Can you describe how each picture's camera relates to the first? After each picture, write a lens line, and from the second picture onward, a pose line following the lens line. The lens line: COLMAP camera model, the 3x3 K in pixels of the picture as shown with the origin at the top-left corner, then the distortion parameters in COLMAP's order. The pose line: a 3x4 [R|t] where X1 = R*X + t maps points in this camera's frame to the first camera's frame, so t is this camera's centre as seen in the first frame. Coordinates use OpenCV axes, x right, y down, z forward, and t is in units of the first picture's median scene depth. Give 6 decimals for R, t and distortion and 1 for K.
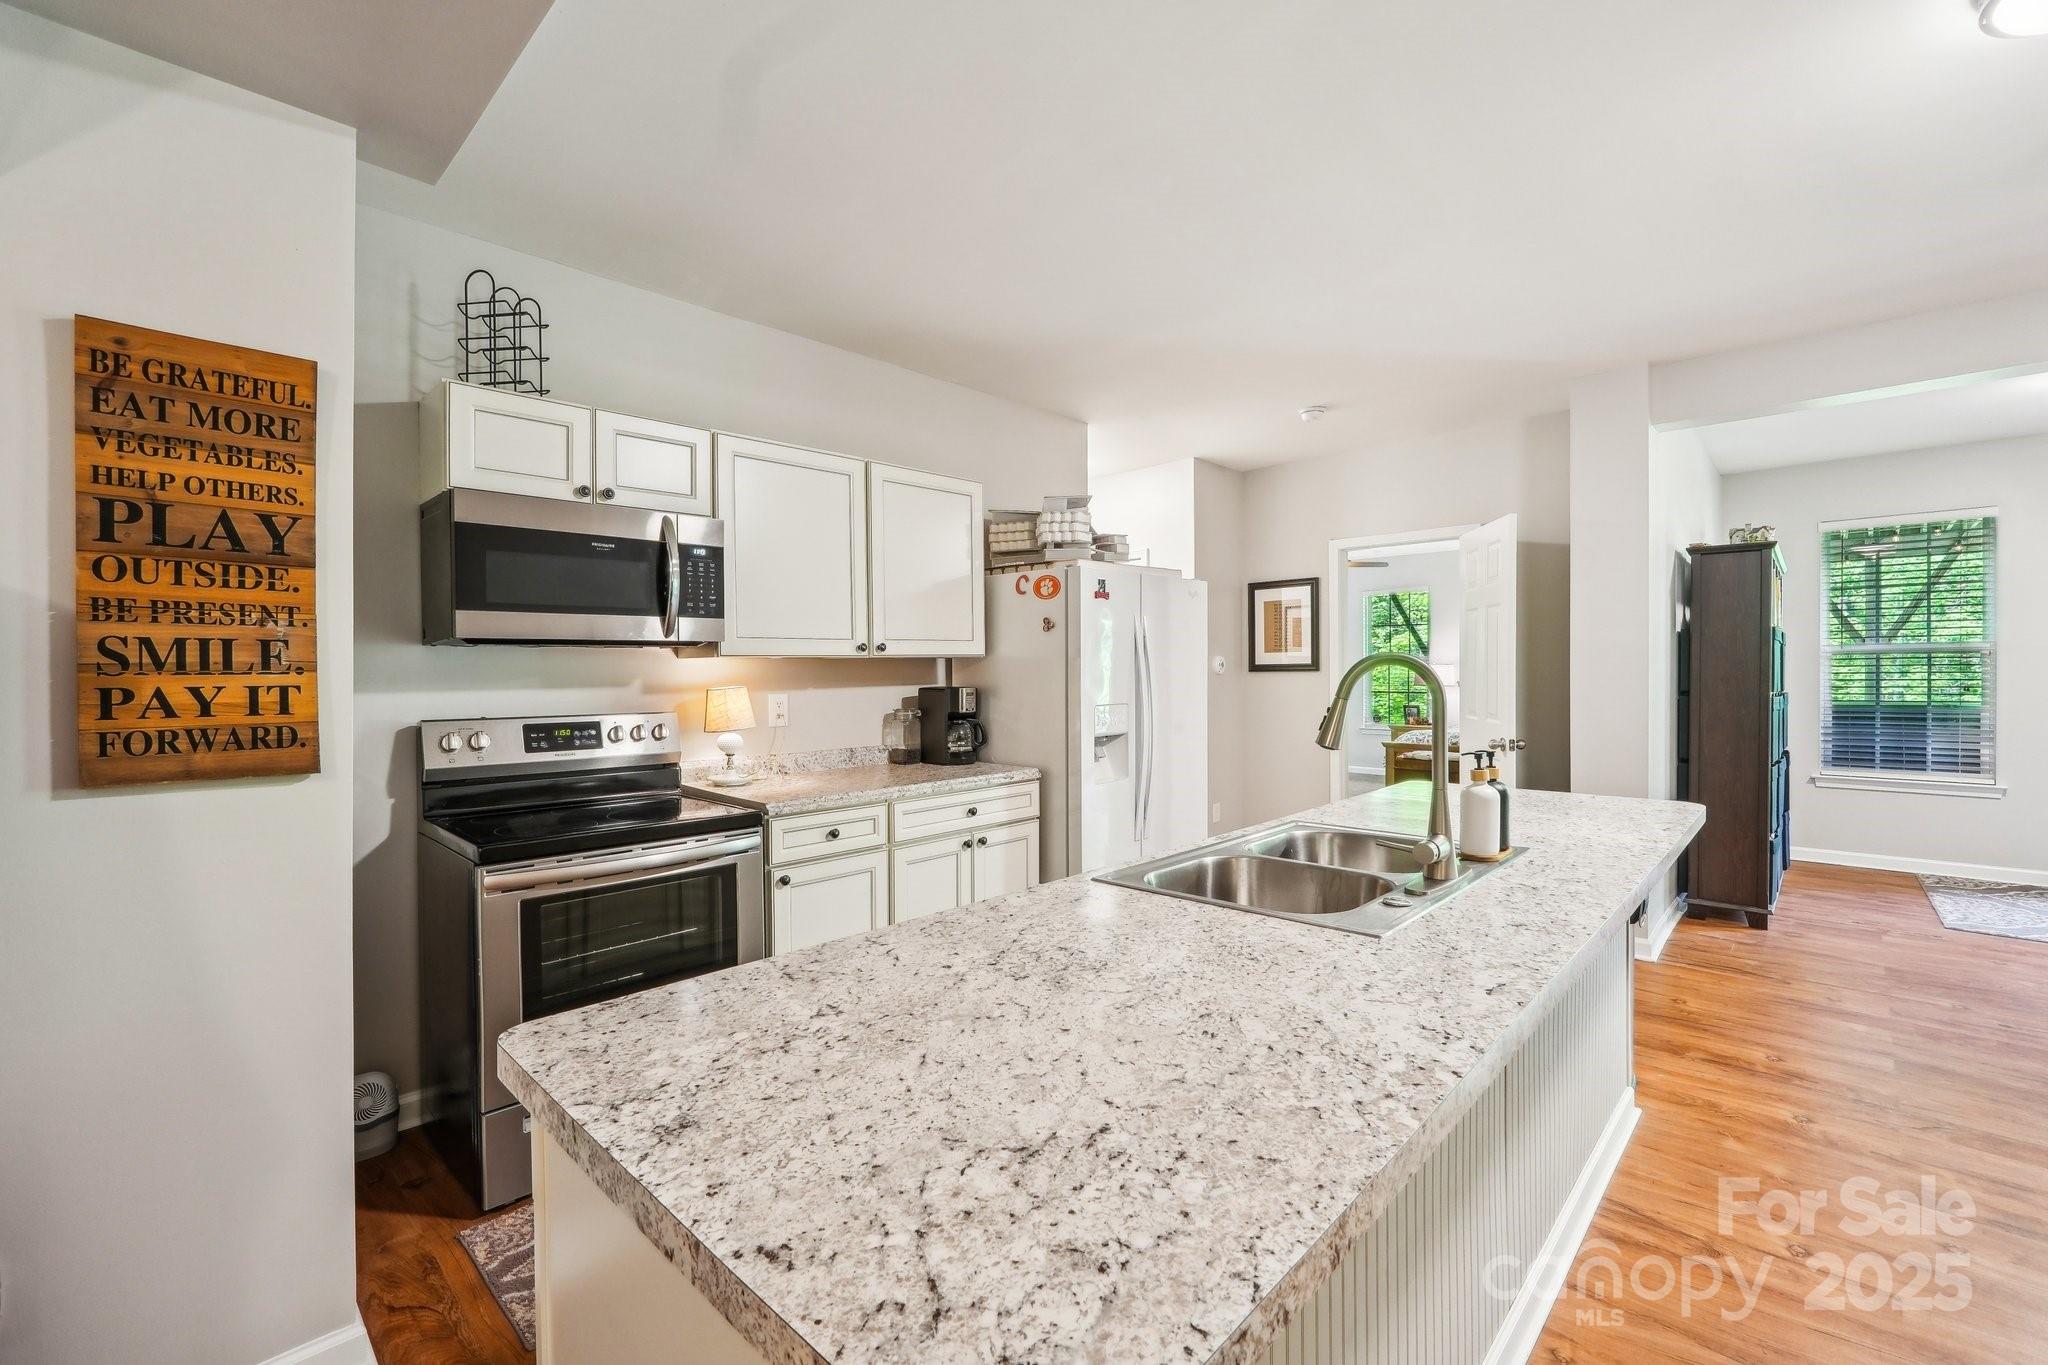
lens RADIAL K [[878.7, 0, 1029.8], [0, 878.7, 682.3], [0, 0, 1]] dist [-0.000441, -0.000008]
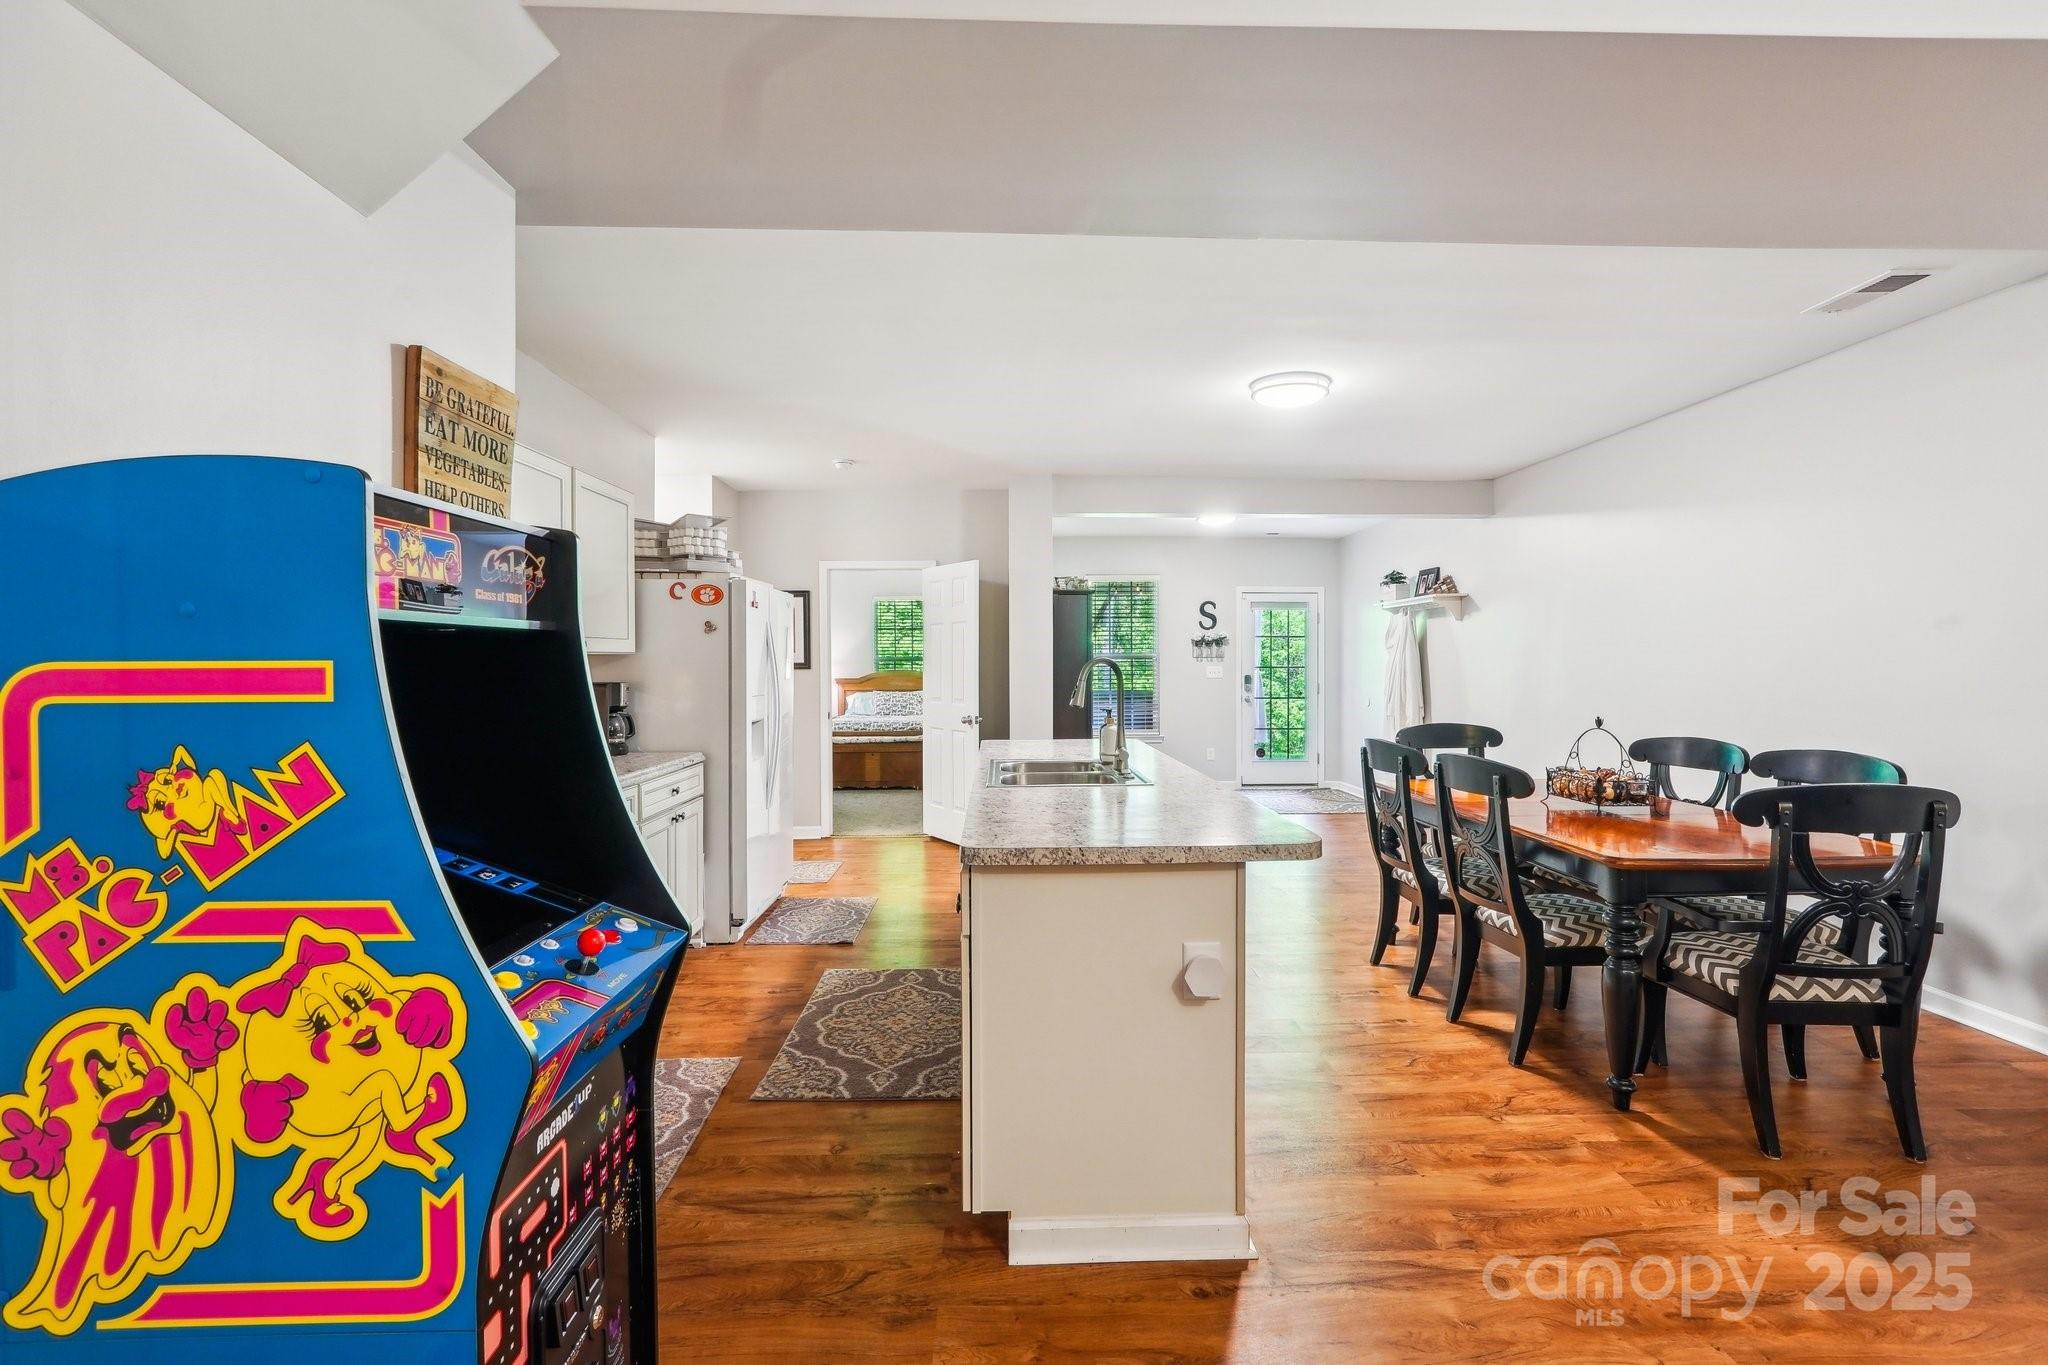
lens RADIAL K [[912.1, 0, 1027.5], [0, 912.1, 678.4], [0, 0, 1]] dist [0.001779, 0.000251]
pose [[0.708695, -0.004774, 0.705499, -0.502429], [0.007654, 0.999970, -0.000921, 0.005550], [-0.705474, 0.006052, 0.708710, -0.137669]]
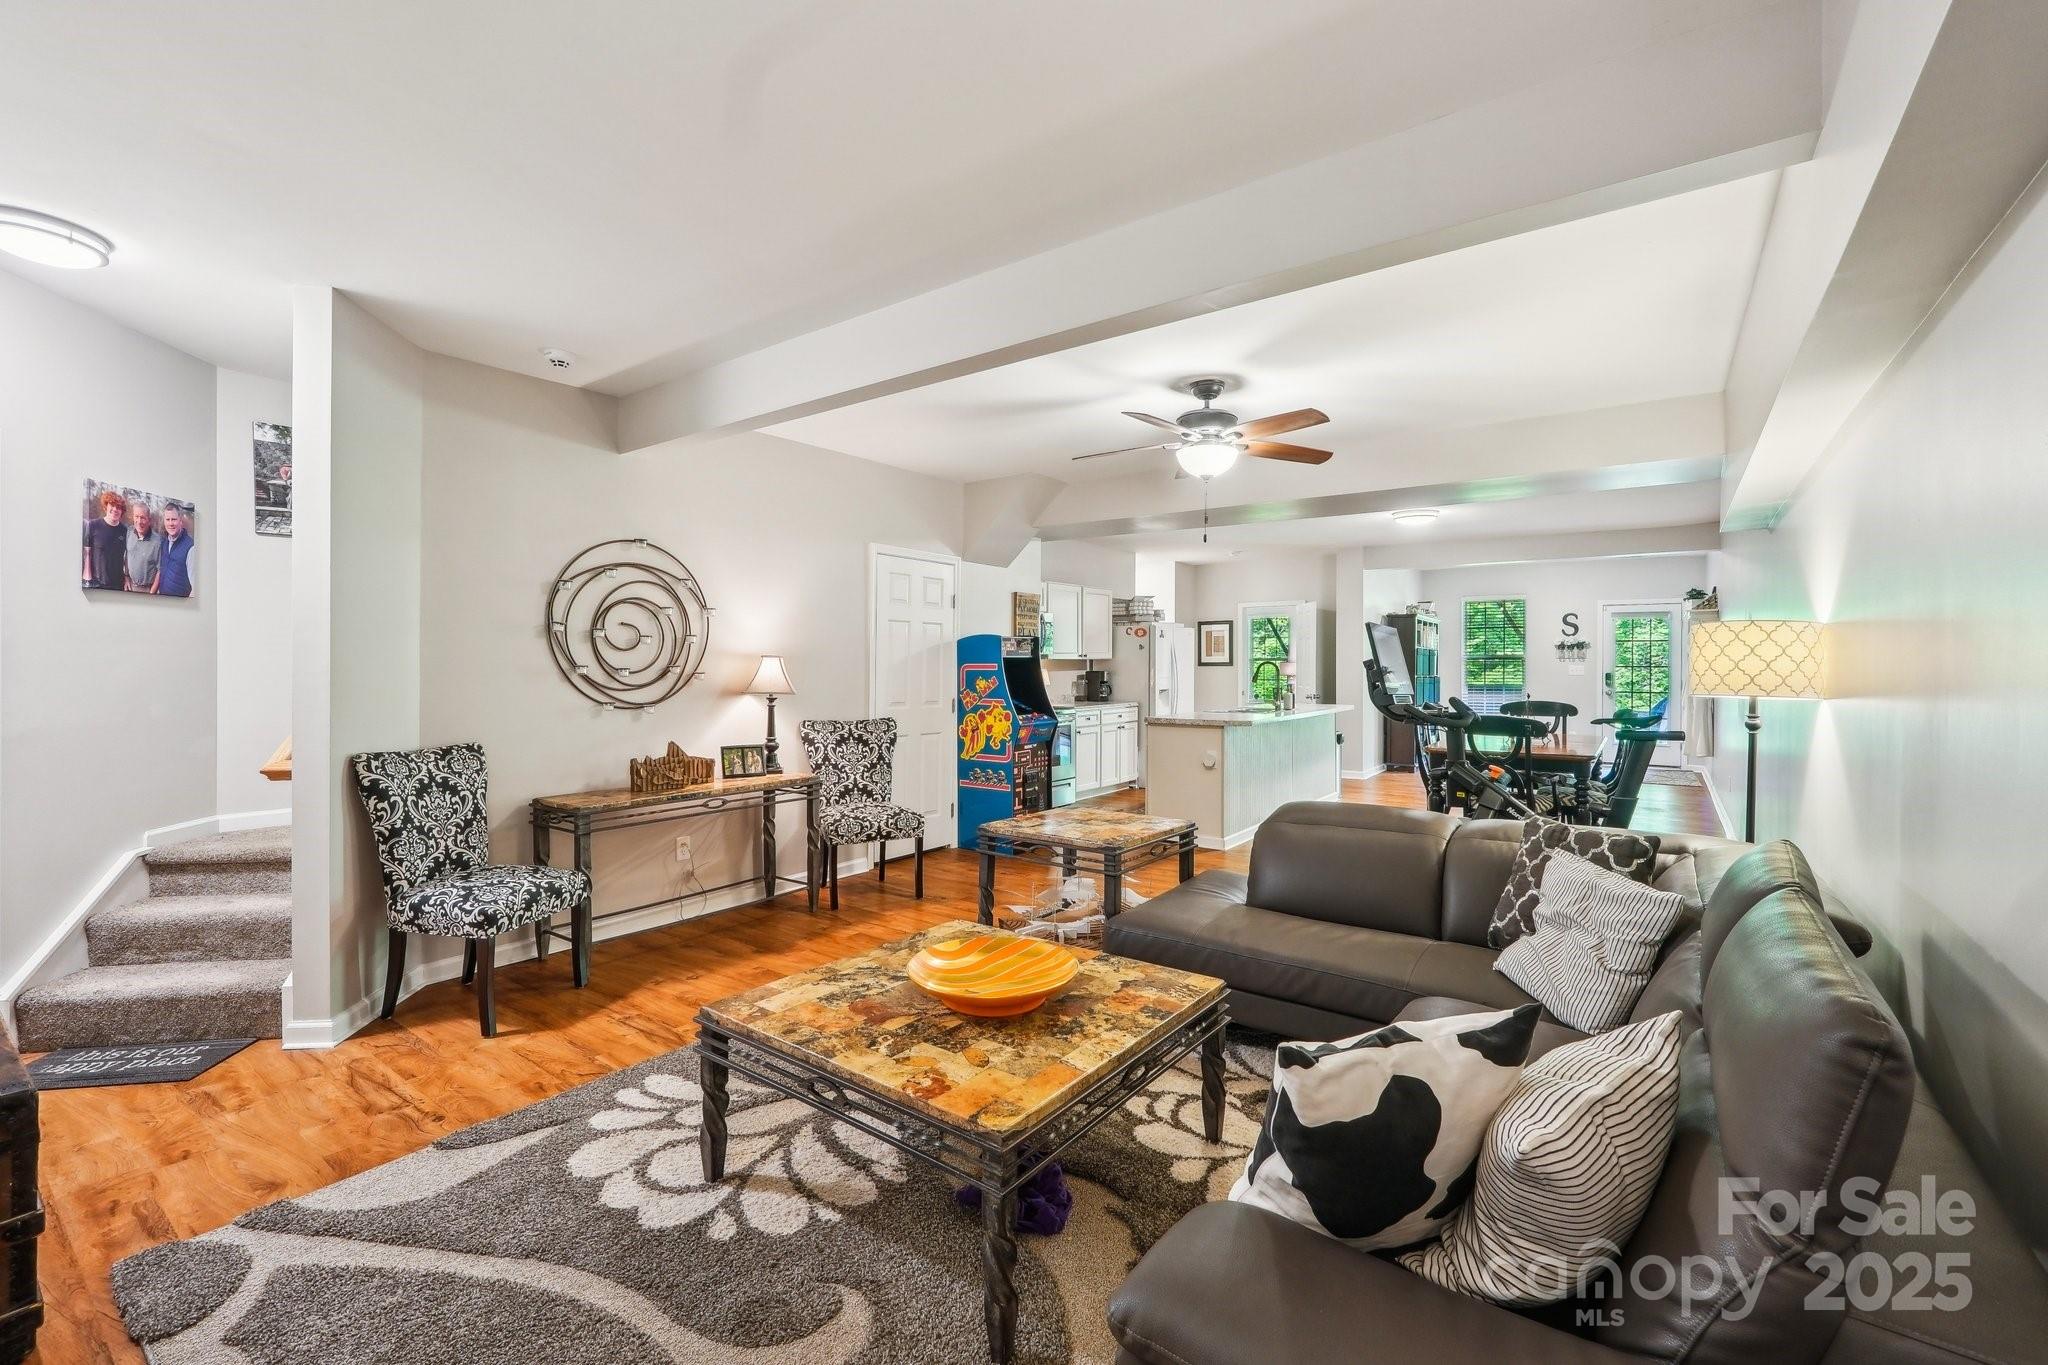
lens RADIAL K [[878.7, 0, 1018.0], [0, 878.7, 672.4], [0, 0, 1]] dist [-0.000441, -0.000008]
pose [[0.992560, 0.006813, 0.121570, -0.620646], [-0.006393, 0.999972, -0.003841, 0.020260], [-0.121592, 0.003036, 0.992575, -1.446529]]
